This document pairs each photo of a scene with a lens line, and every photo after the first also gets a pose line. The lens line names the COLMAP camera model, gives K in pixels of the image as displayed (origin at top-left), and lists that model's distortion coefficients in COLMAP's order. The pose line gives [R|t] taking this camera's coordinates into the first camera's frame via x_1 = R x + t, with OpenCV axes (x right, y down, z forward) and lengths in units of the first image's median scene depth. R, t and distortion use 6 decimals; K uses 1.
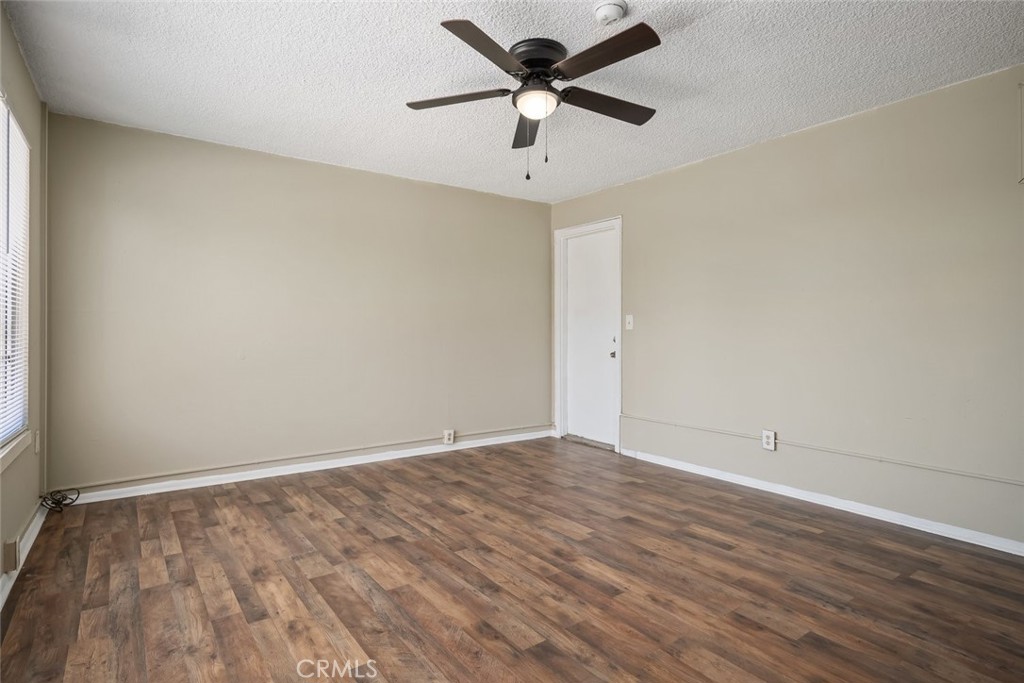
lens RADIAL K [[528.1, 0, 507.4], [0, 528.1, 330.9], [0, 0, 1]] dist [0.000437, 0.000233]
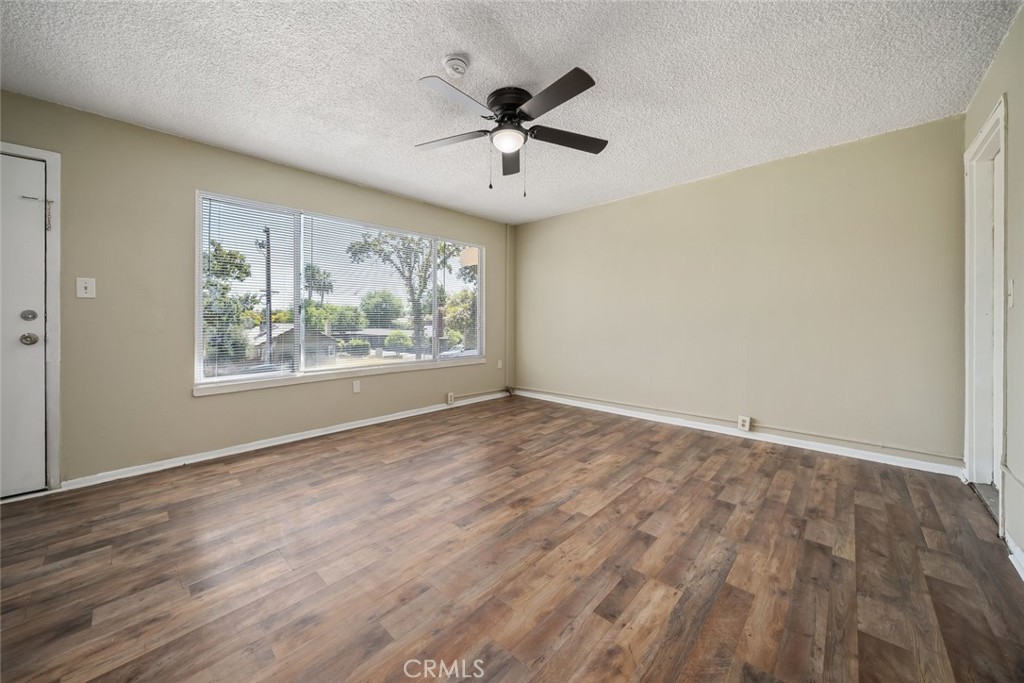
lens RADIAL K [[370.8, 0, 494.7], [0, 370.8, 321.2], [0, 0, 1]] dist [-0.001556, -0.000338]
pose [[0.169167, -0.000492, -0.985587, 0.859582], [0.007772, 0.999969, 0.000835, 0.010411], [0.985557, -0.007801, 0.169166, 0.743063]]
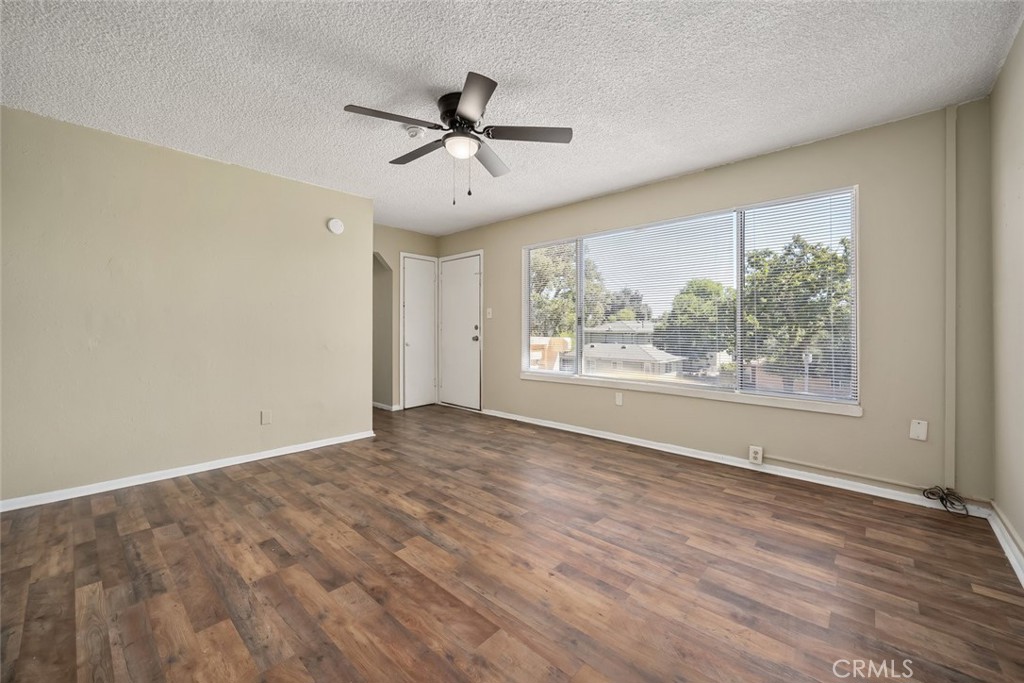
lens RADIAL K [[406.3, 0, 512.3], [0, 406.3, 328.2], [0, 0, 1]] dist [-0.000697, 0.000133]
pose [[-0.980774, -0.005093, -0.195081, 0.111421], [-0.003452, 0.999956, -0.008752, 0.009705], [0.195117, -0.007911, -0.980748, 1.785190]]
